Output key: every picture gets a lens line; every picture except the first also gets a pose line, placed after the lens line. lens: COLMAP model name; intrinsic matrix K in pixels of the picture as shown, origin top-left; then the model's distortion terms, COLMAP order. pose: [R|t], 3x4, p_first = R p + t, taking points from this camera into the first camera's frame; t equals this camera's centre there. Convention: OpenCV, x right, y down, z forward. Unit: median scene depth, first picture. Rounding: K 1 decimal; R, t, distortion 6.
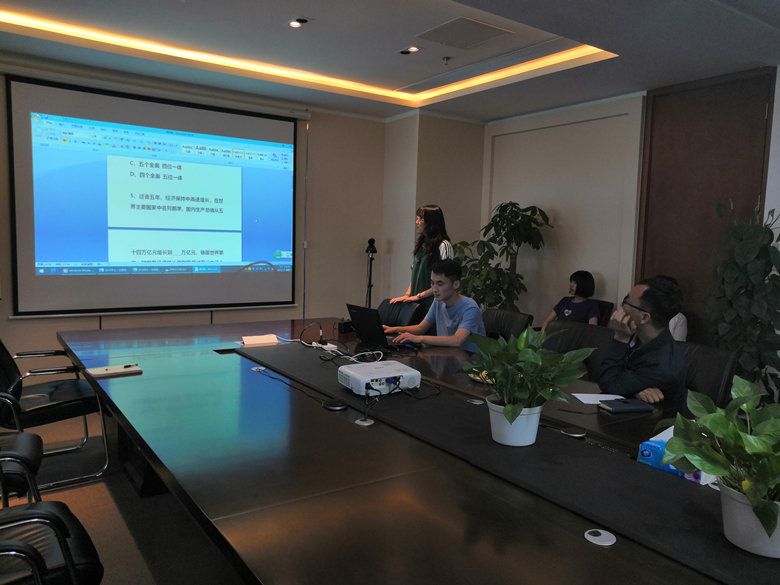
lens RADIAL K [[604.1, 0, 391.1], [0, 604.1, 295.9], [0, 0, 1]] dist [-0.015223, 0.045790]
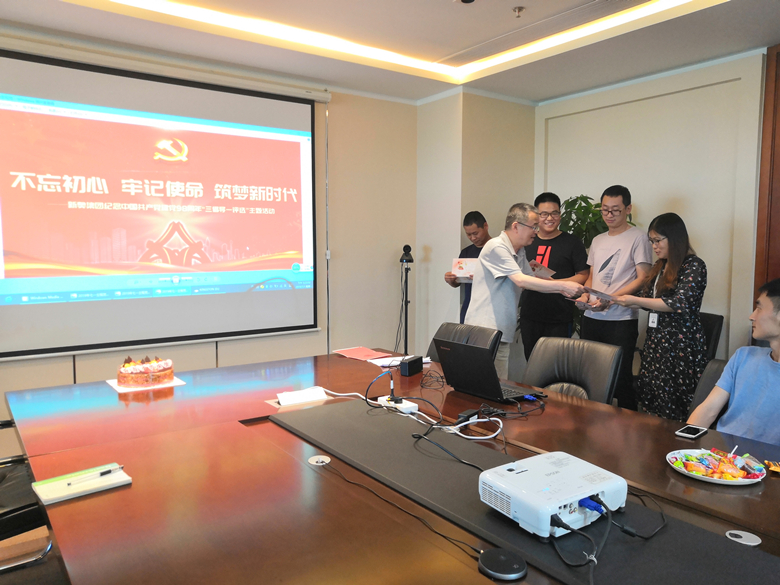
lens RADIAL K [[605.8, 0, 390.0], [0, 605.8, 292.5], [0, 0, 1]] dist [-0.011477, 0.042499]
pose [[0.999400, -0.029719, 0.017795, -0.095446], [0.029968, 0.999455, -0.013872, -0.025688], [-0.017373, 0.014397, 0.999745, 0.232315]]
